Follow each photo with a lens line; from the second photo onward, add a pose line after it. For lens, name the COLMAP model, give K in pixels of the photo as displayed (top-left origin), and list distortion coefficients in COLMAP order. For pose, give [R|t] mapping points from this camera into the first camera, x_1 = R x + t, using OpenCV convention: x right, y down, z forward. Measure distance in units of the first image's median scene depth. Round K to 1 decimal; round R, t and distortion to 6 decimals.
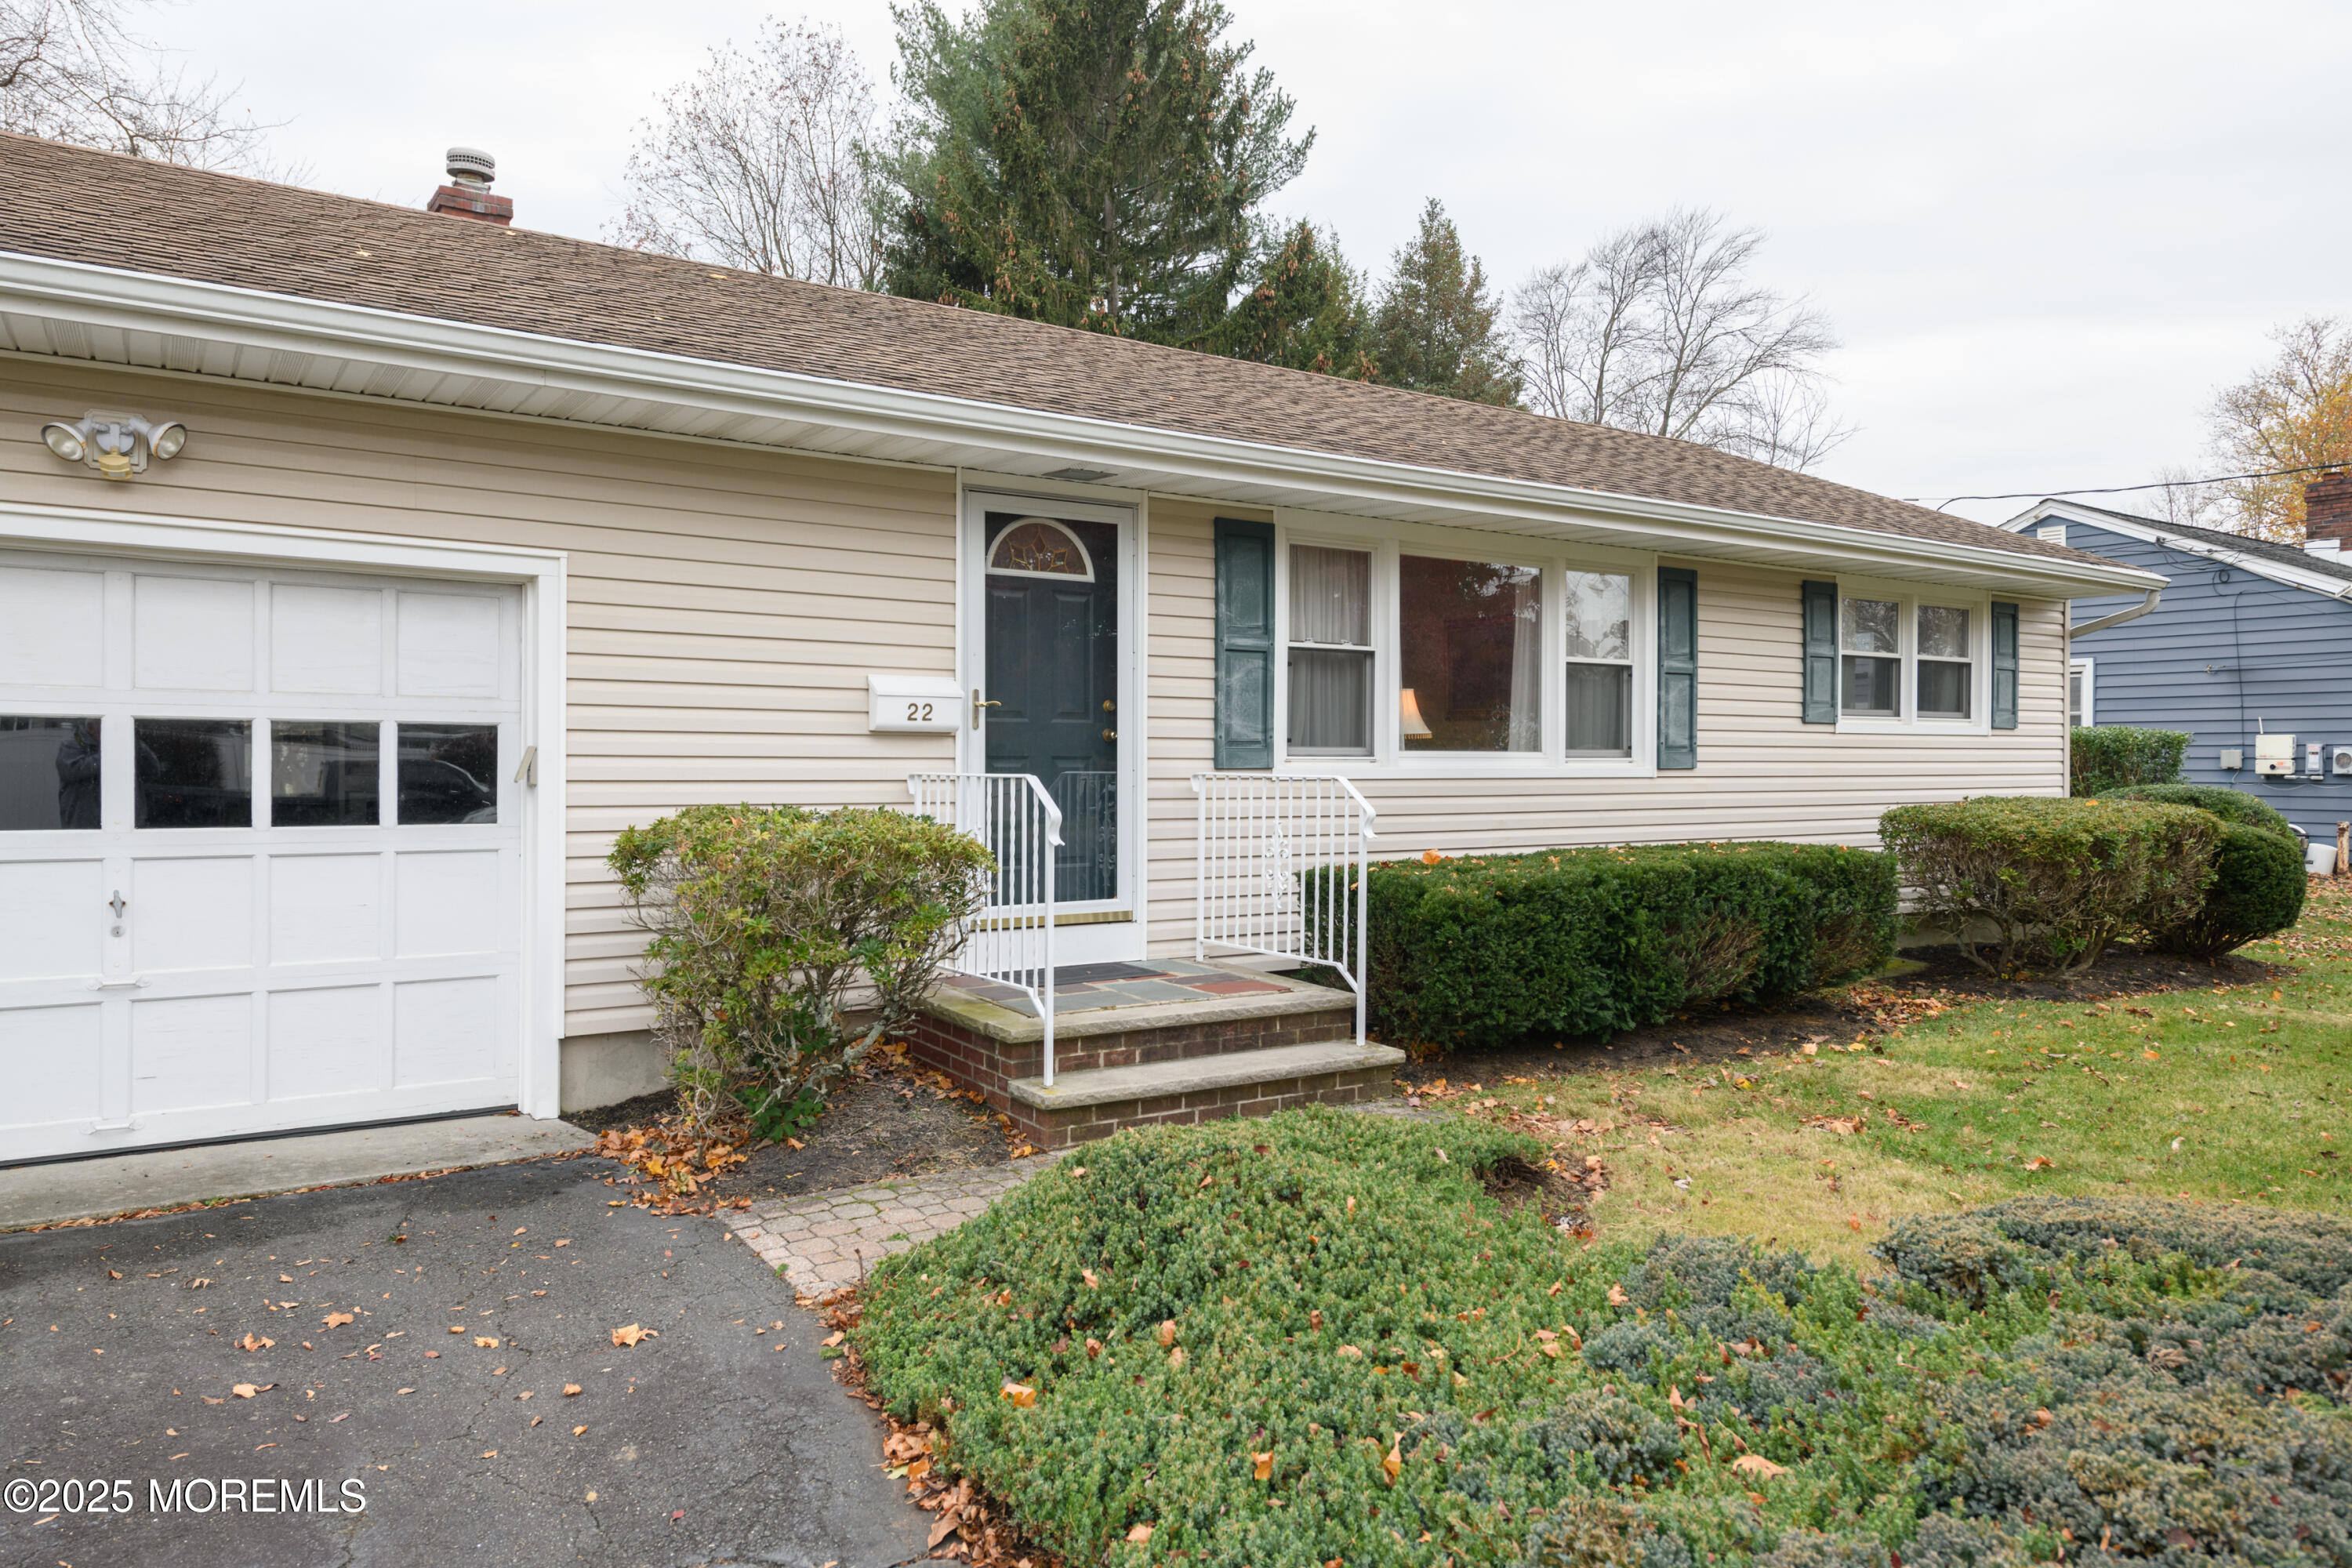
lens RADIAL K [[1581.6, 0, 1167.2], [0, 1581.6, 773.1], [0, 0, 1]] dist [0.020348, -0.008077]
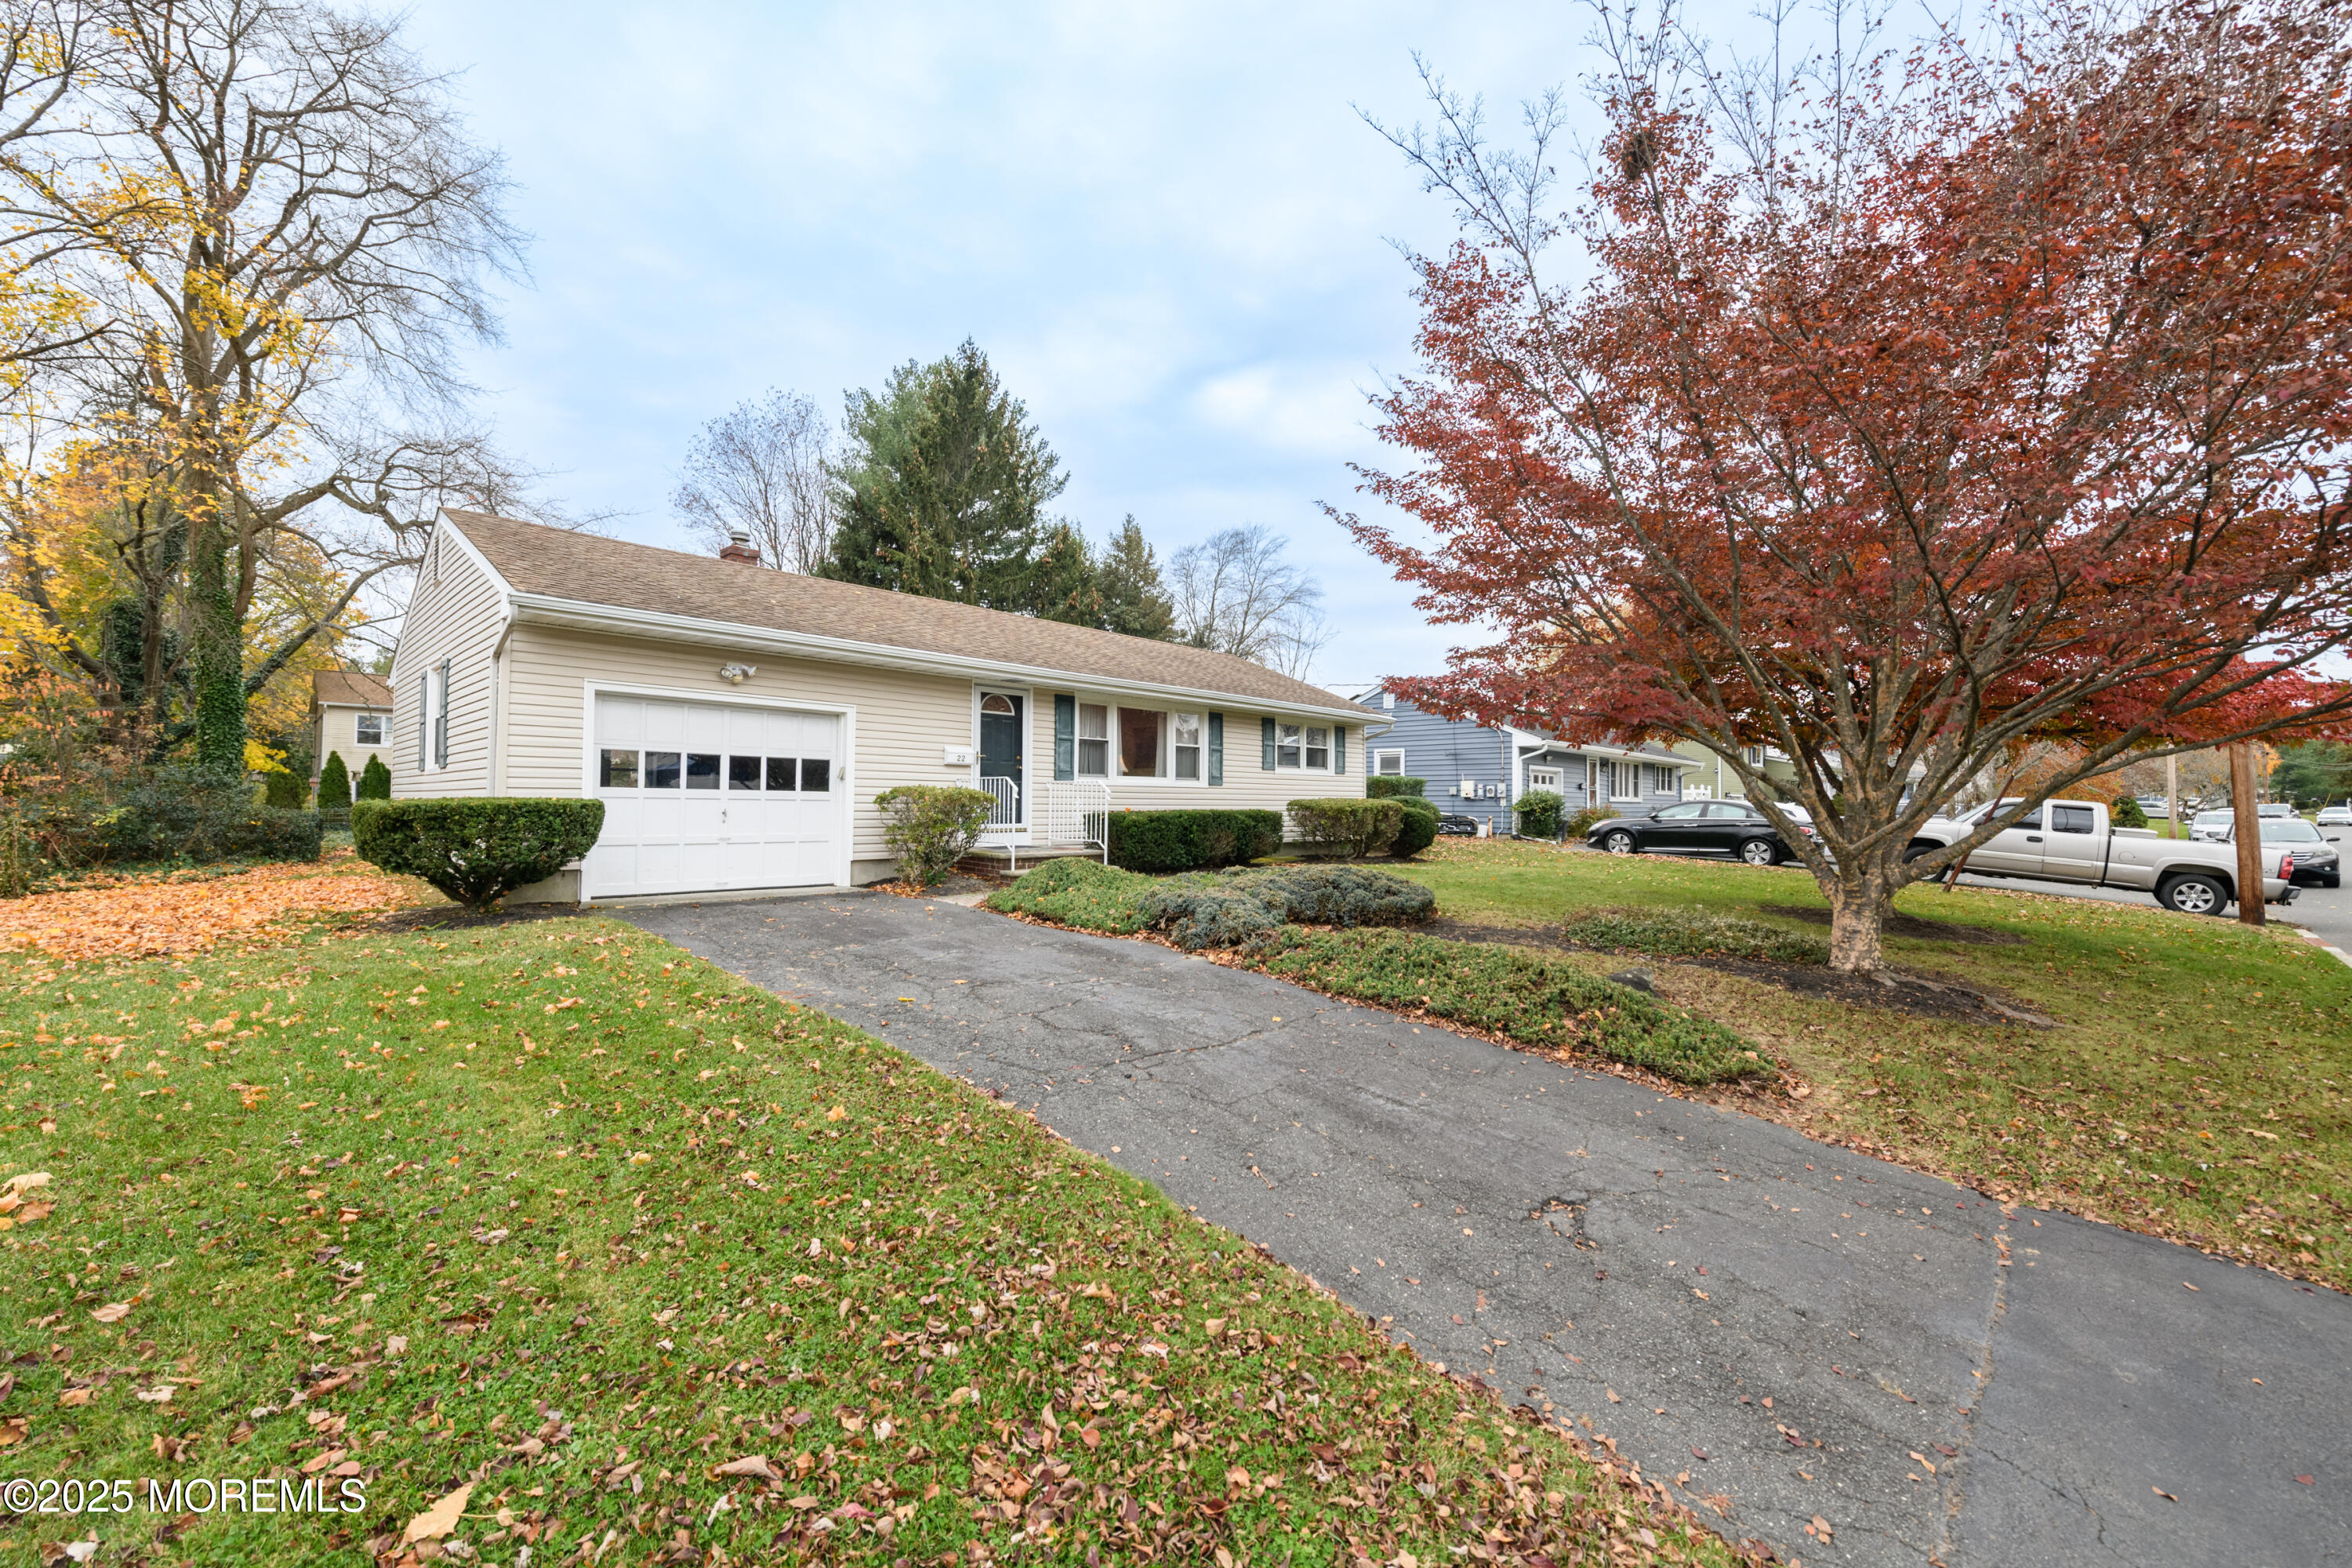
lens RADIAL K [[946.5, 0, 1184.4], [0, 946.5, 782.9], [0, 0, 1]] dist [-0.000026, -0.001723]
pose [[0.974710, 0.008189, 0.223325, -0.092588], [-0.001766, 0.999579, -0.028946, 0.038642], [-0.223468, 0.027819, 0.974314, -0.551580]]
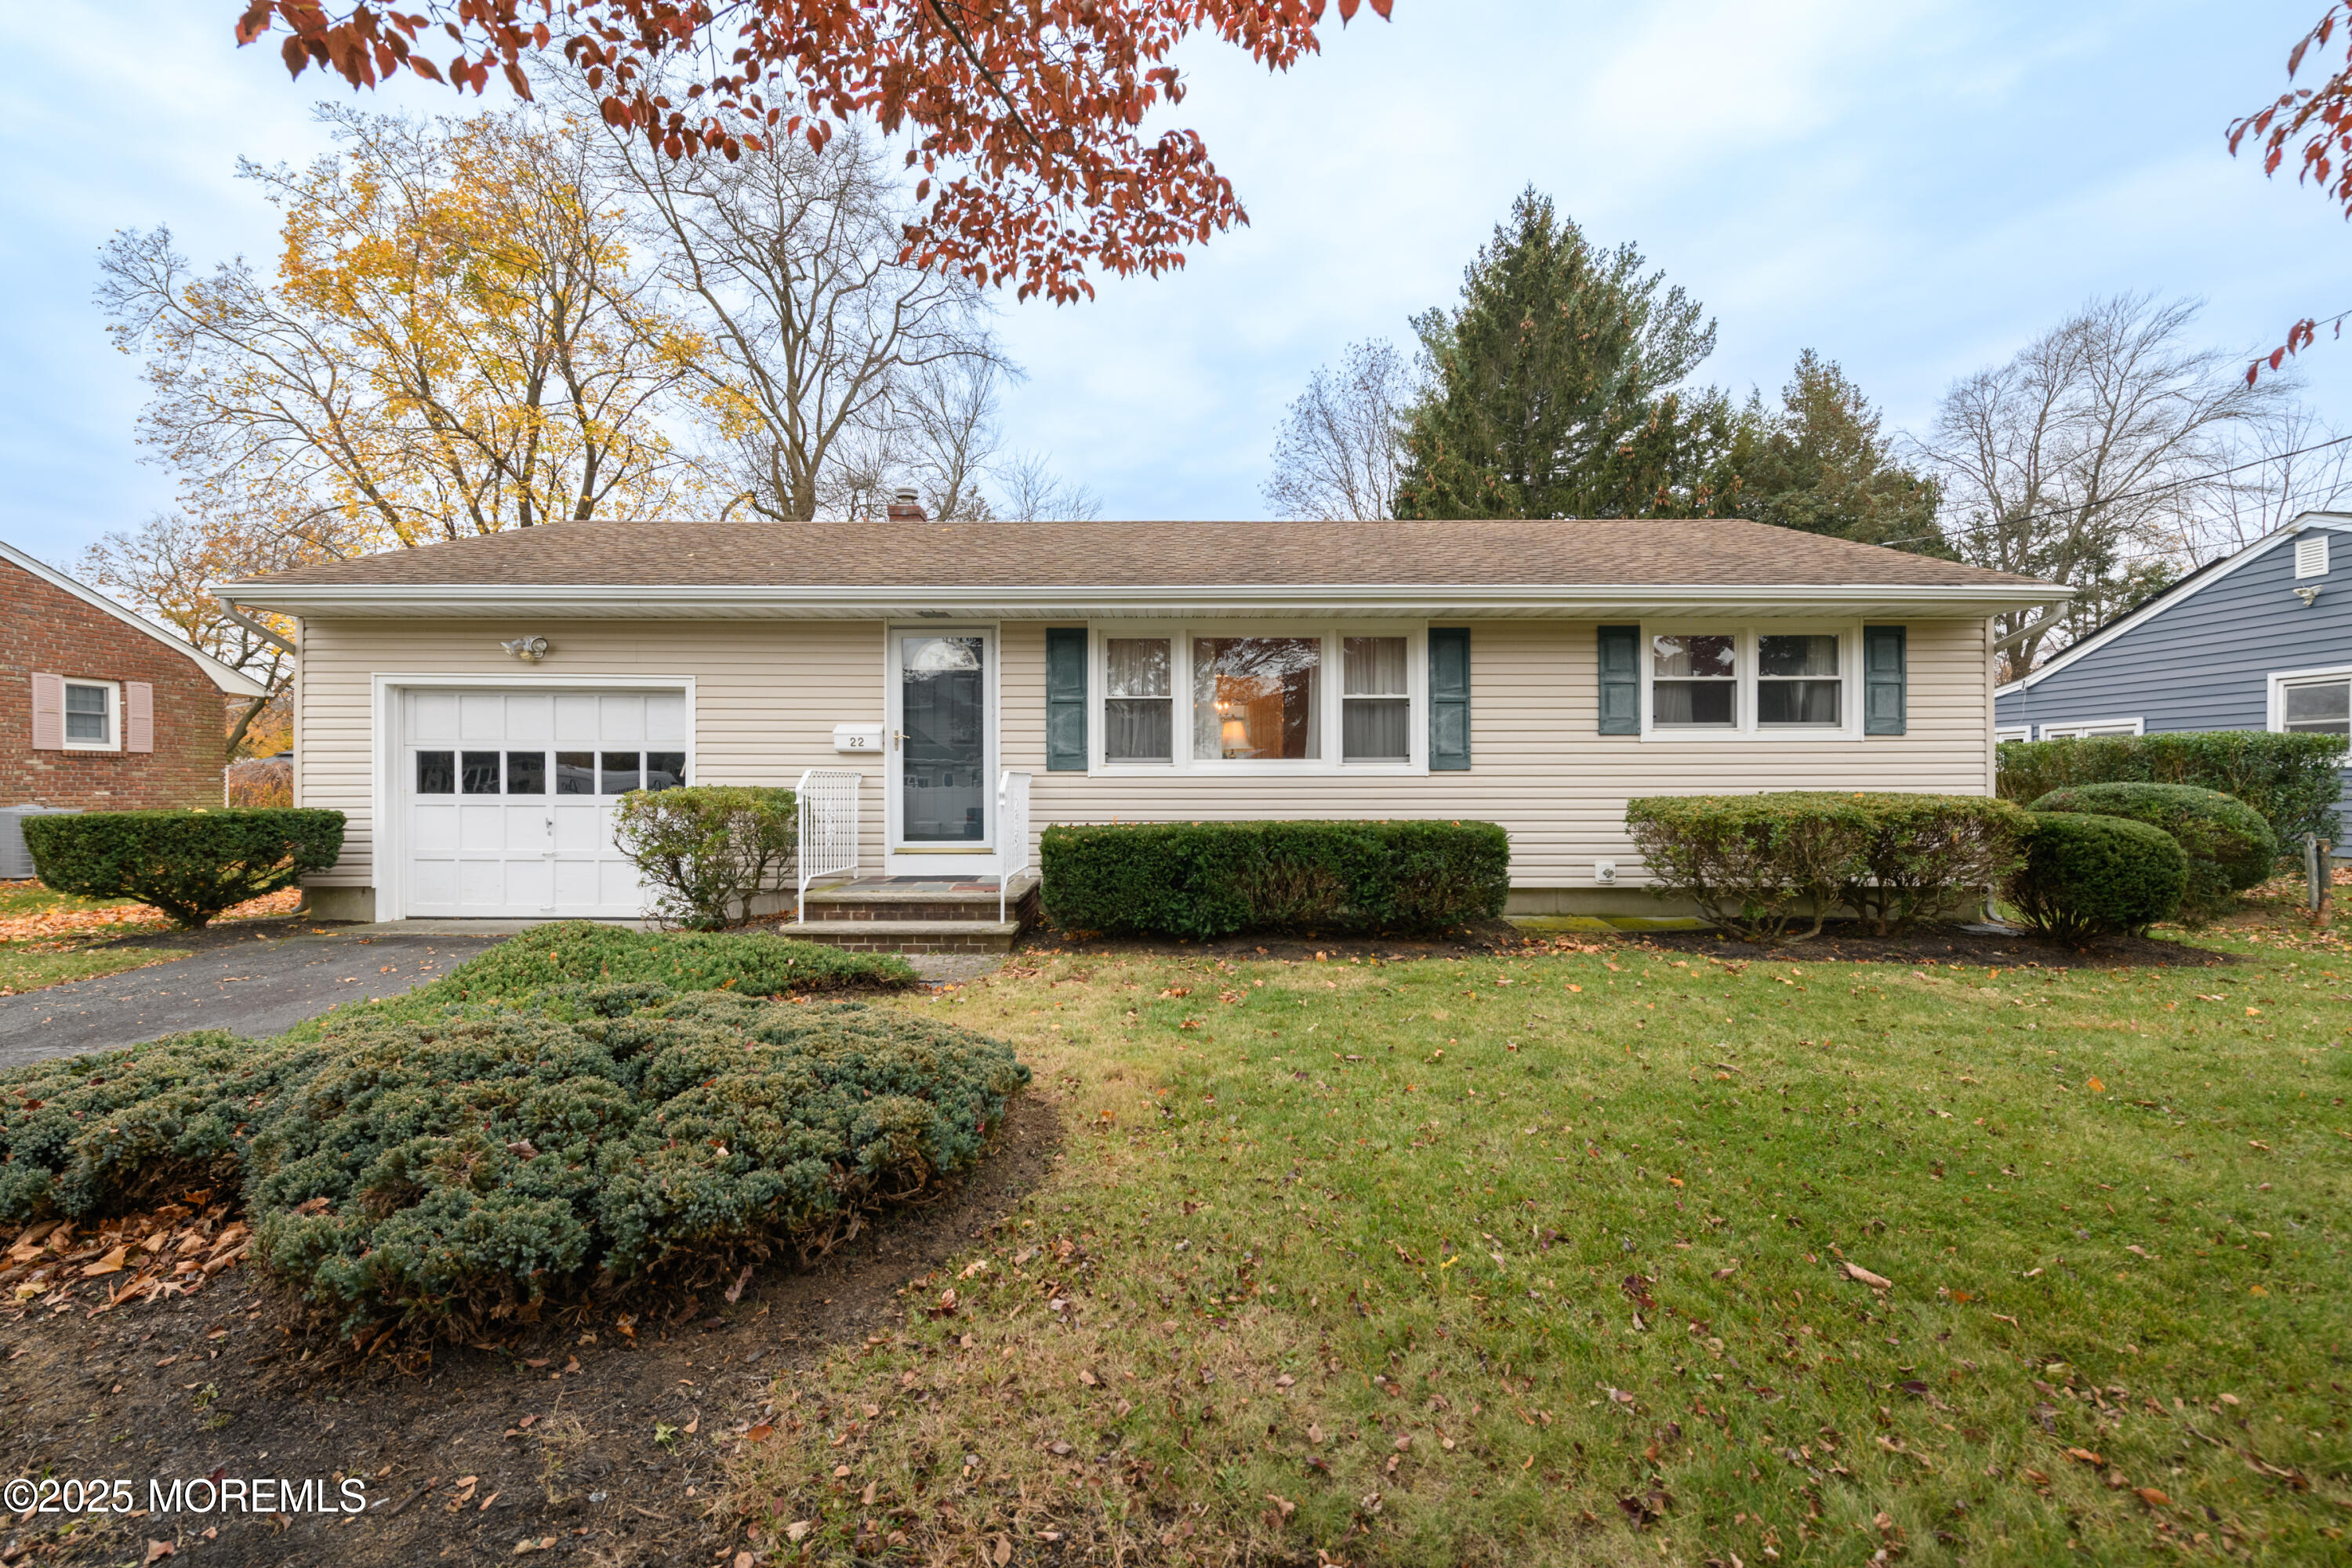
lens RADIAL K [[946.5, 0, 1156.5], [0, 946.5, 794.7], [0, 0, 1]] dist [-0.000026, -0.001723]
pose [[0.826512, 0.003063, -0.562910, 0.536063], [0.000121, 0.999984, 0.005620, 0.013927], [0.562919, -0.004713, 0.826499, 0.140132]]
